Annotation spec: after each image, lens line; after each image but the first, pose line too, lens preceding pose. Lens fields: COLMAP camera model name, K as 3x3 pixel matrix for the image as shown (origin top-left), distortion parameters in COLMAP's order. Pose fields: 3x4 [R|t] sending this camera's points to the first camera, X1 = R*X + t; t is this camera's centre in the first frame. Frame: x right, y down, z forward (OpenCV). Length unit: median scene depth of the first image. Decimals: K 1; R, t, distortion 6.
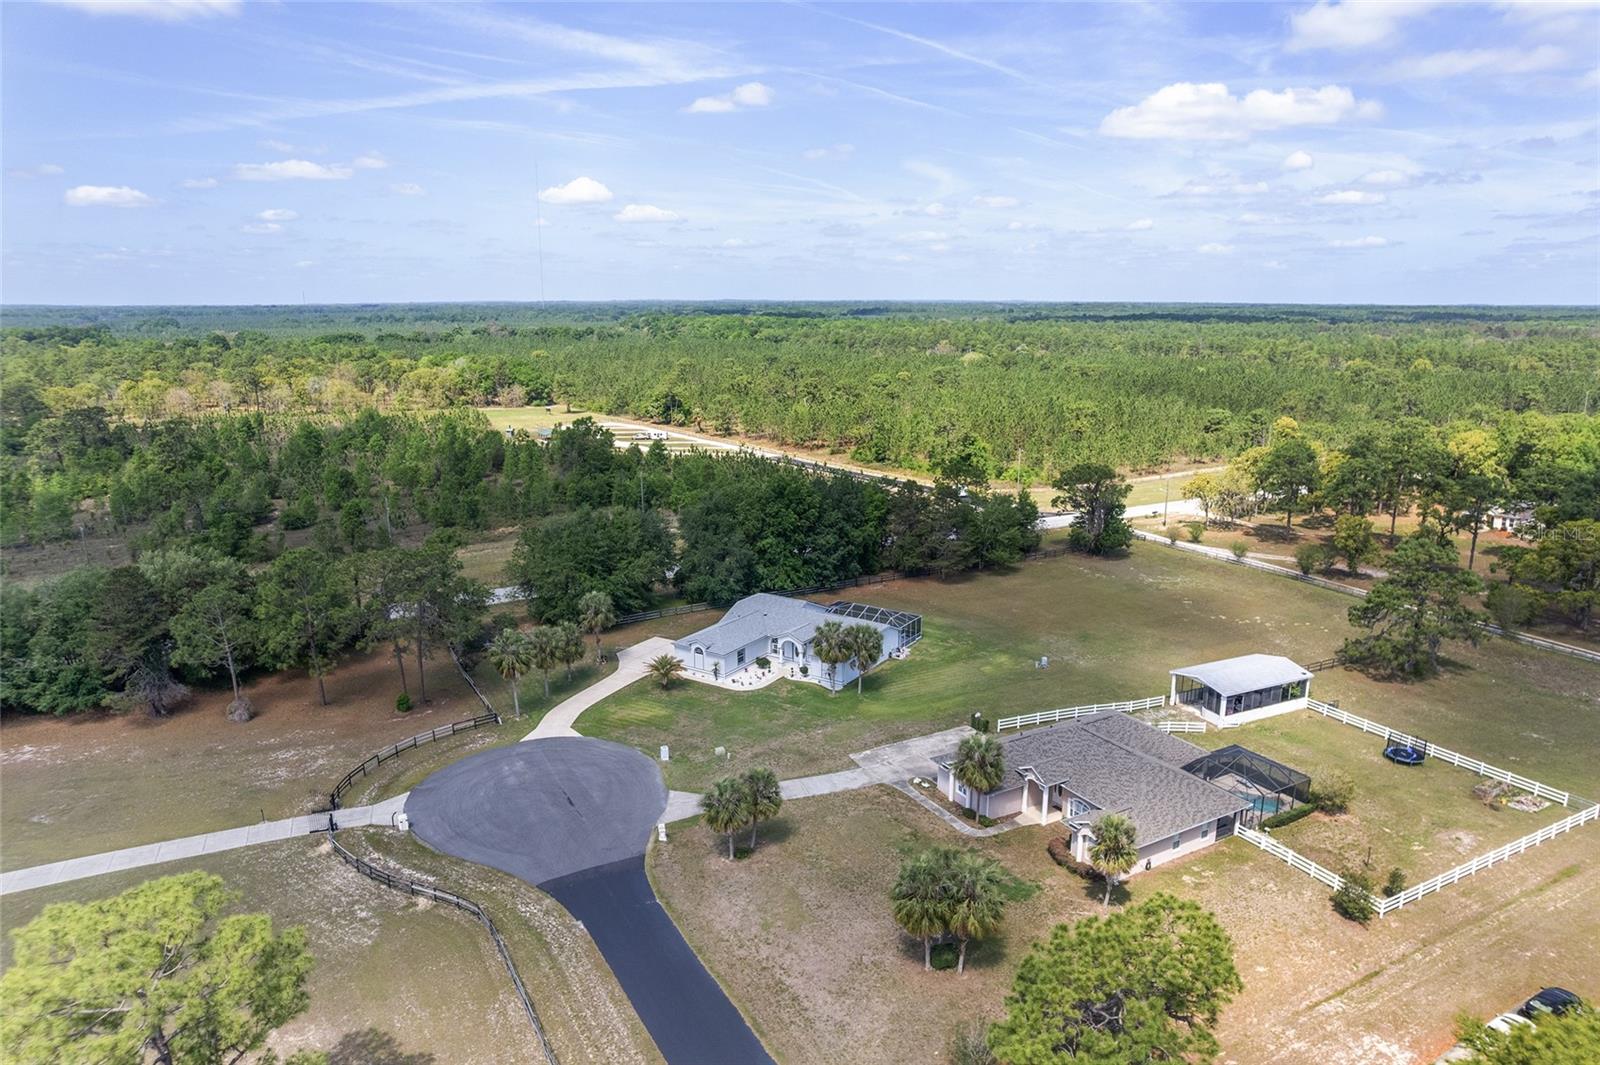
lens RADIAL K [[1028.5, 0, 806.9], [0, 1028.5, 543.5], [0, 0, 1]] dist [-0.077053, 0.069747]
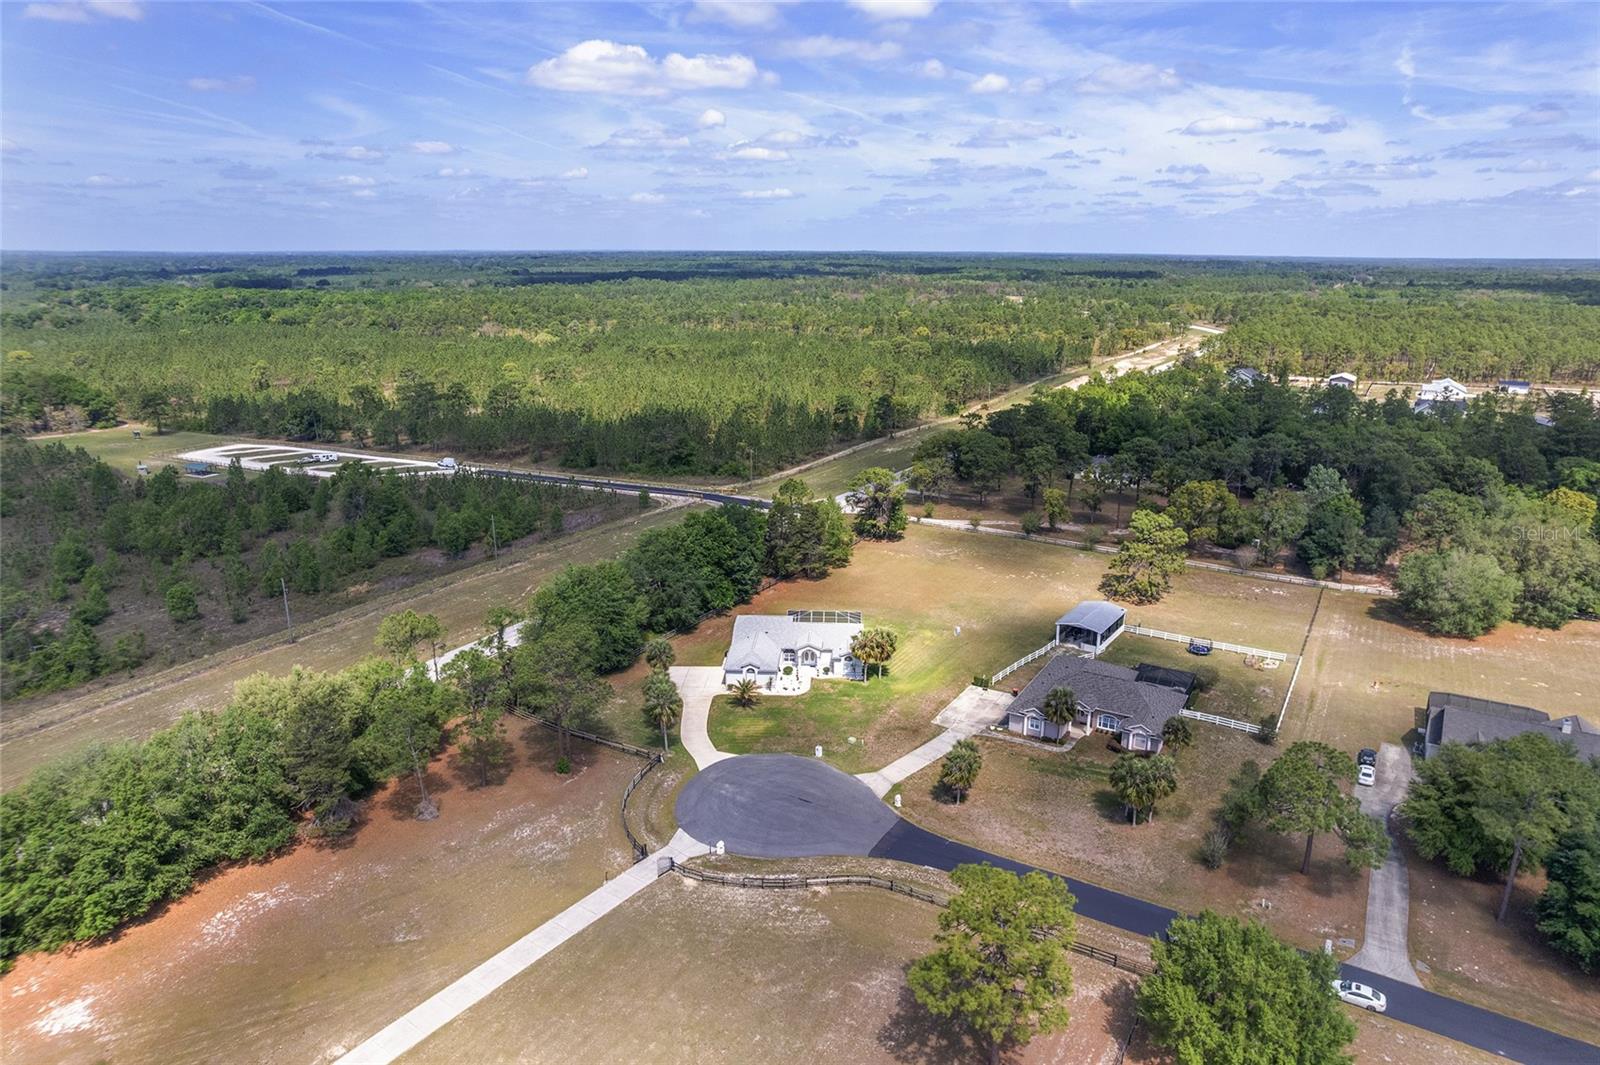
lens RADIAL K [[1028.5, 0, 806.9], [0, 1028.5, 543.5], [0, 0, 1]] dist [-0.077053, 0.069747]
pose [[0.864796, -0.134921, 0.483657, -0.613409], [0.110704, 0.990753, 0.078438, -0.135994], [-0.489768, -0.014290, 0.871736, -0.119519]]
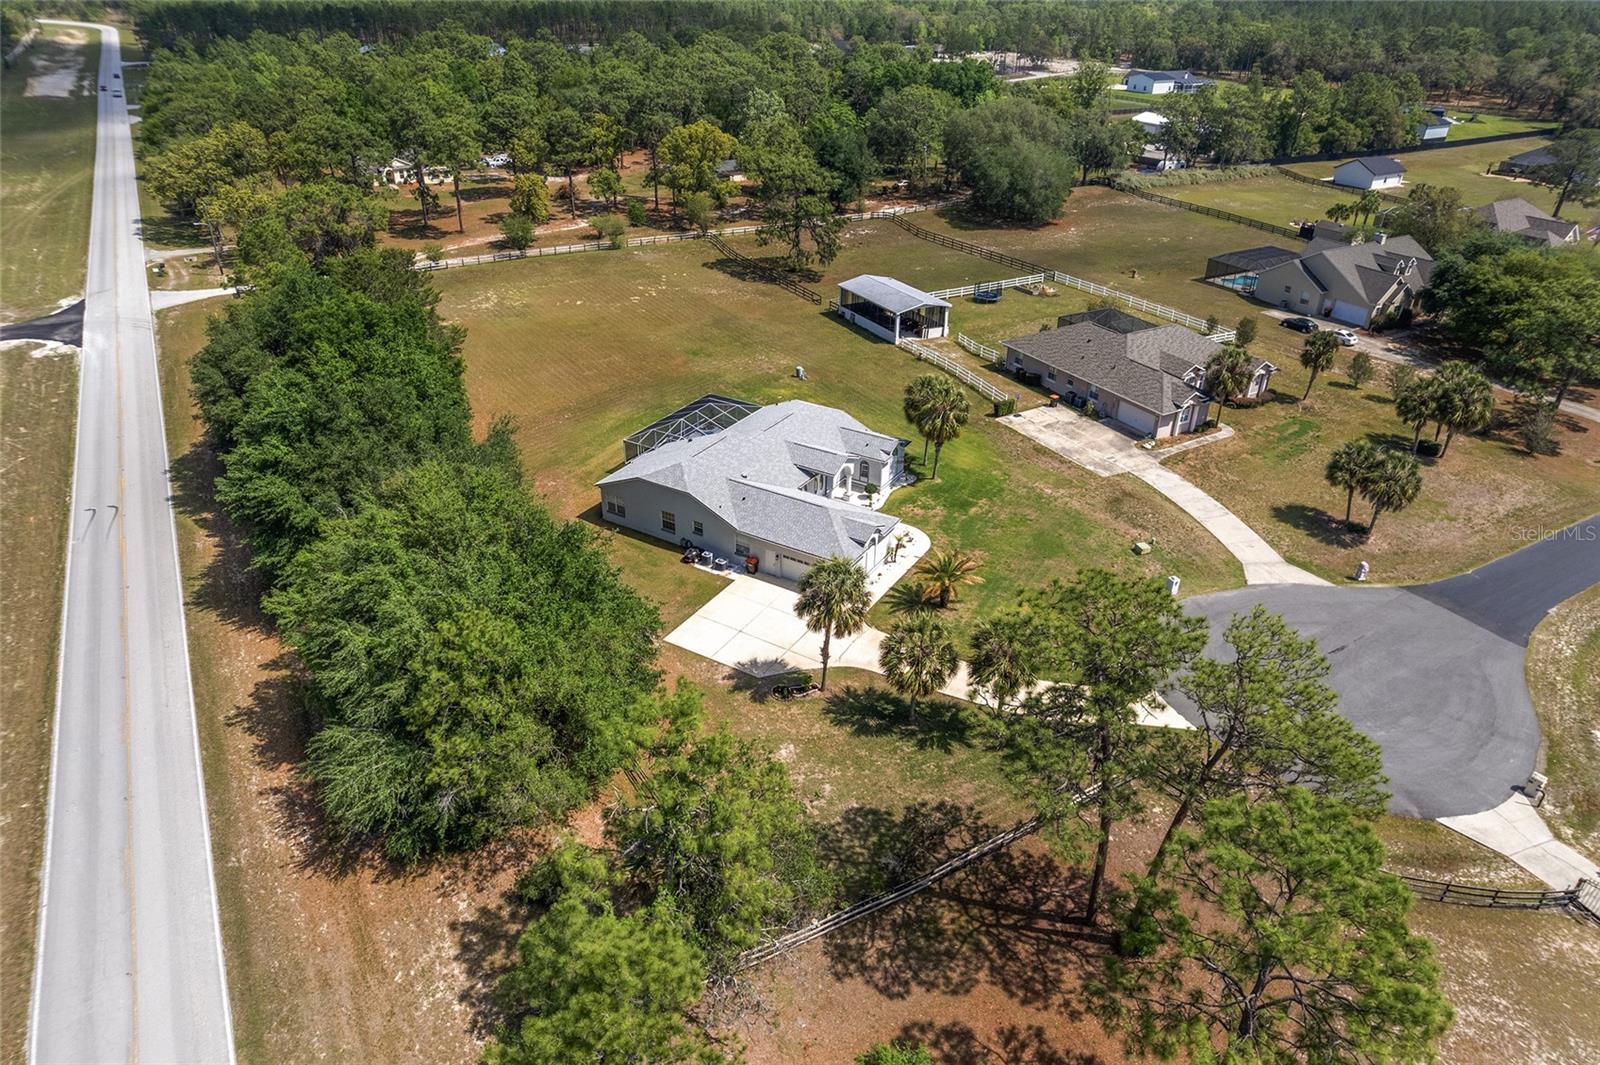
lens RADIAL K [[1028.5, 0, 806.9], [0, 1028.5, 543.5], [0, 0, 1]] dist [-0.077053, 0.069747]
pose [[-0.033574, -0.498573, 0.866197, -0.606254], [0.217688, 0.842229, 0.493216, -0.193760], [-0.975441, 0.205120, 0.080256, 0.962405]]
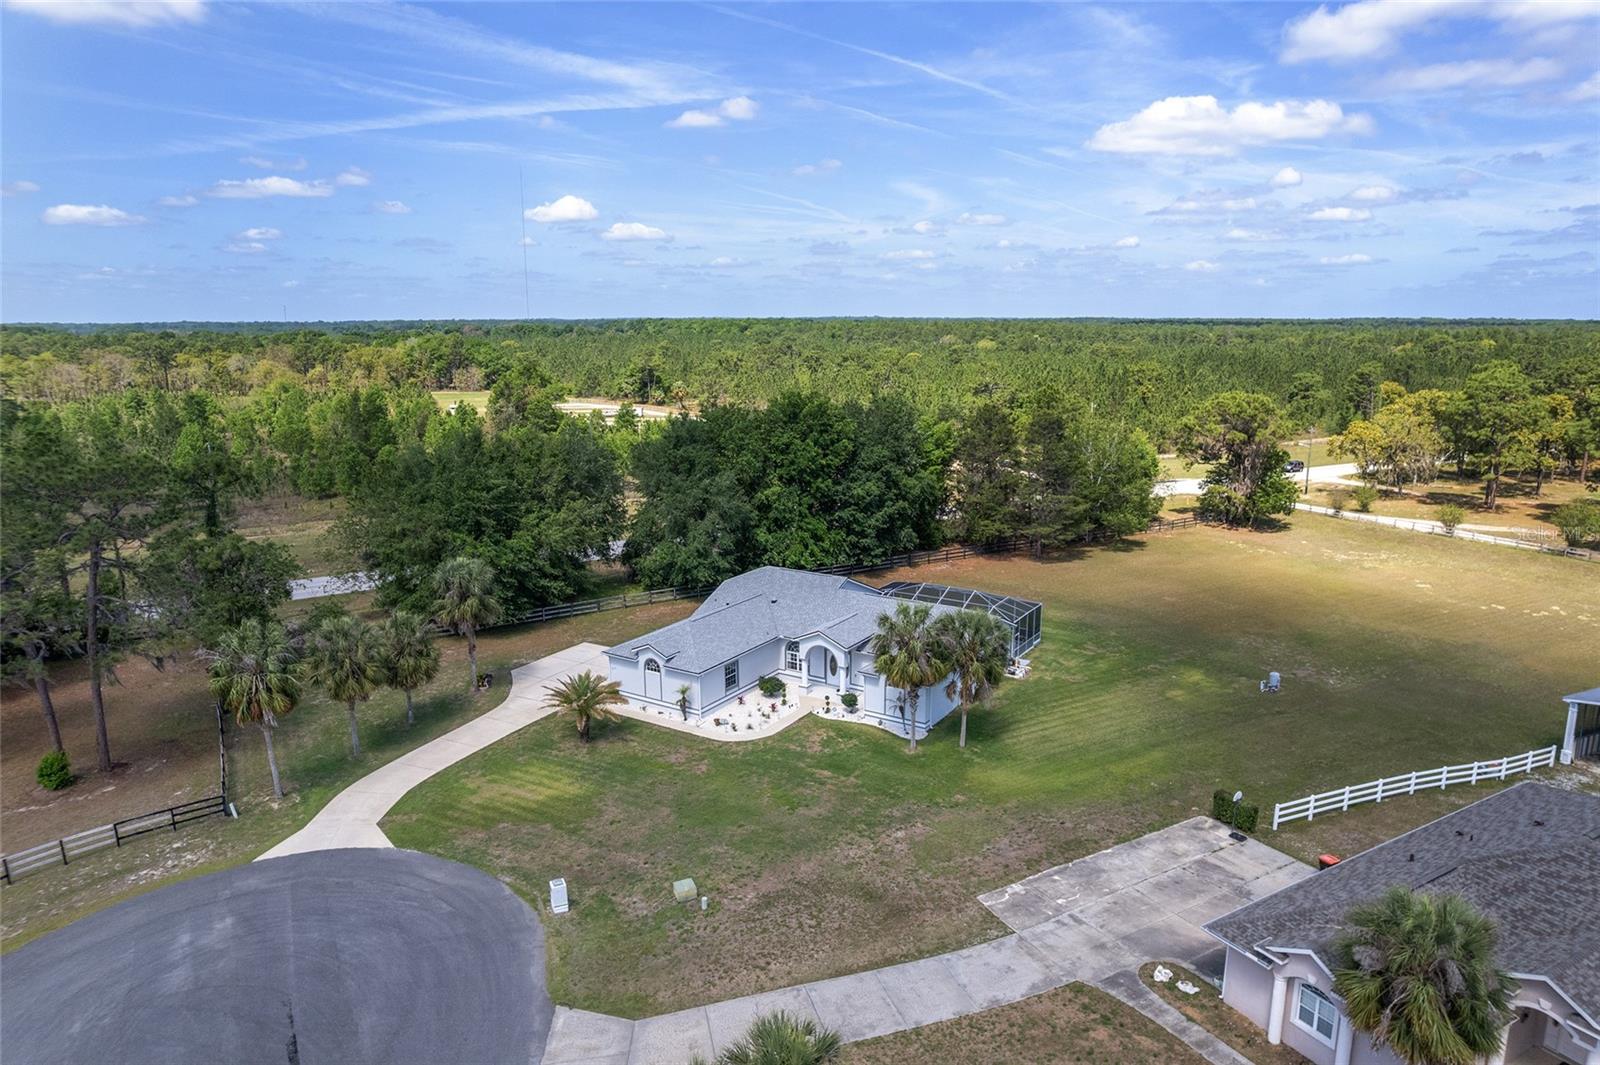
lens RADIAL K [[1028.5, 0, 806.9], [0, 1028.5, 543.5], [0, 0, 1]] dist [-0.077053, 0.069747]
pose [[0.999935, -0.004410, 0.010552, -0.029263], [0.004608, 0.999812, -0.018855, 0.050125], [-0.010467, 0.018903, 0.999767, 0.451223]]
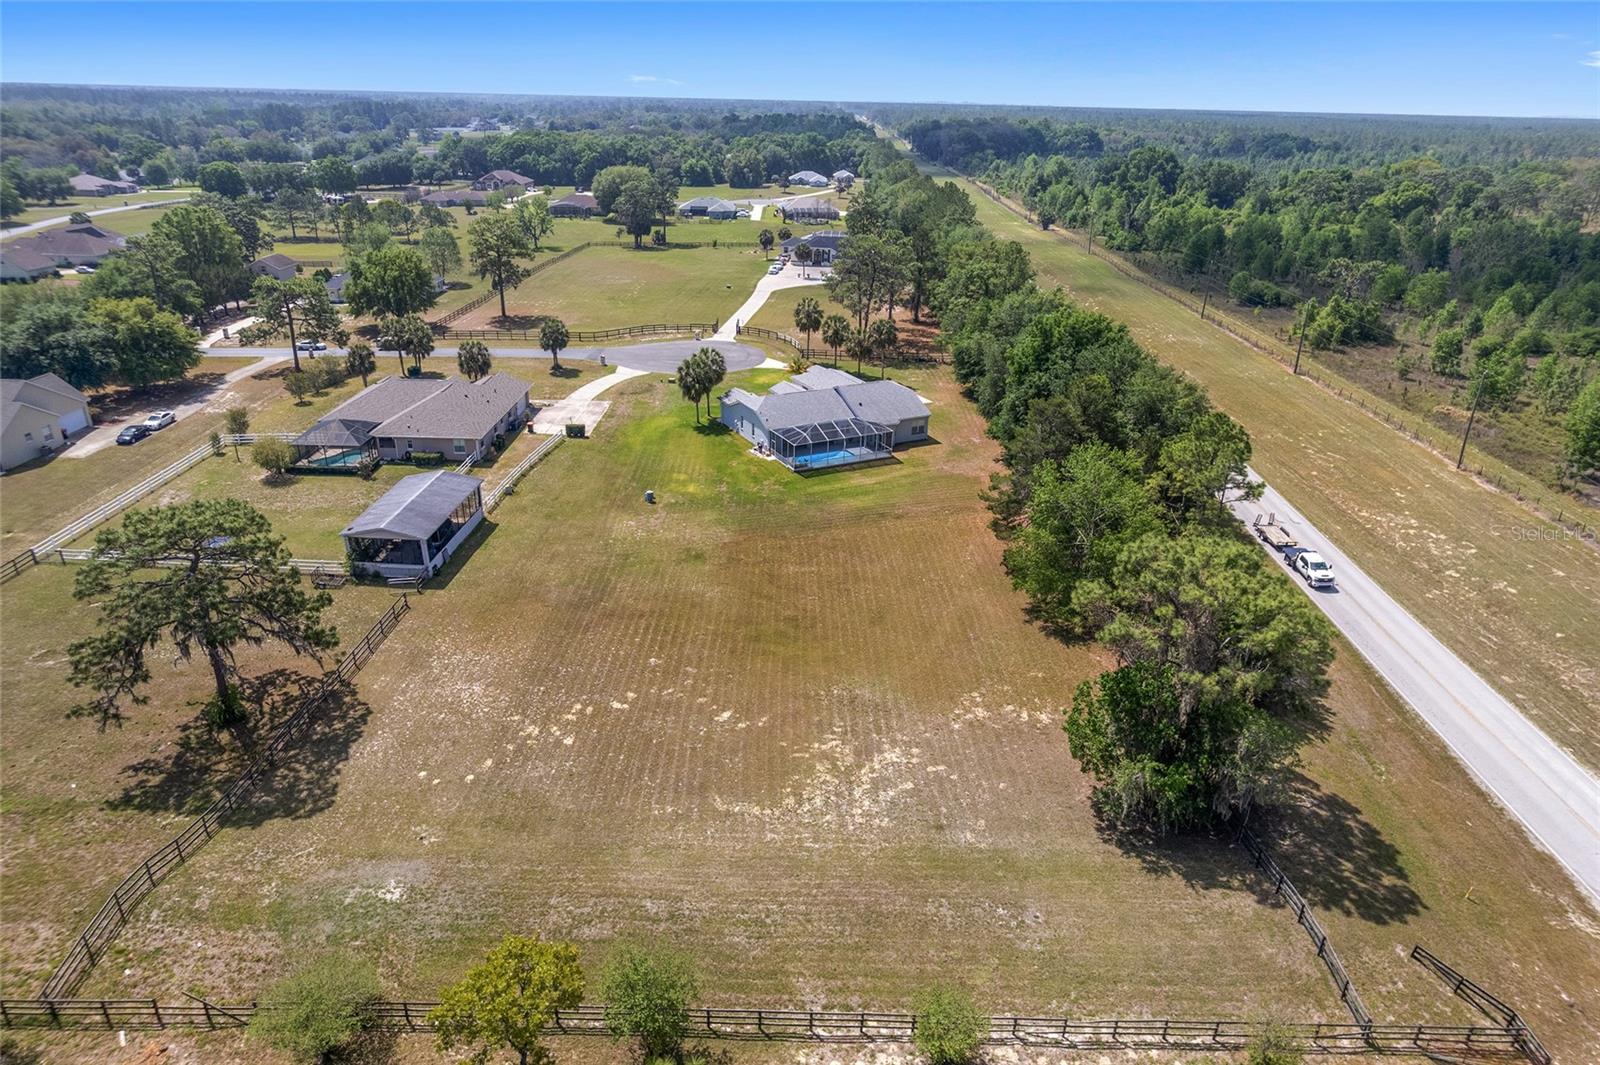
lens RADIAL K [[1028.5, 0, 806.9], [0, 1028.5, 543.5], [0, 0, 1]] dist [-0.077053, 0.069747]
pose [[-0.498835, 0.343803, -0.795590, 0.852277], [-0.220605, 0.837354, 0.500171, -0.300180], [0.838151, 0.425014, -0.341857, 1.421180]]
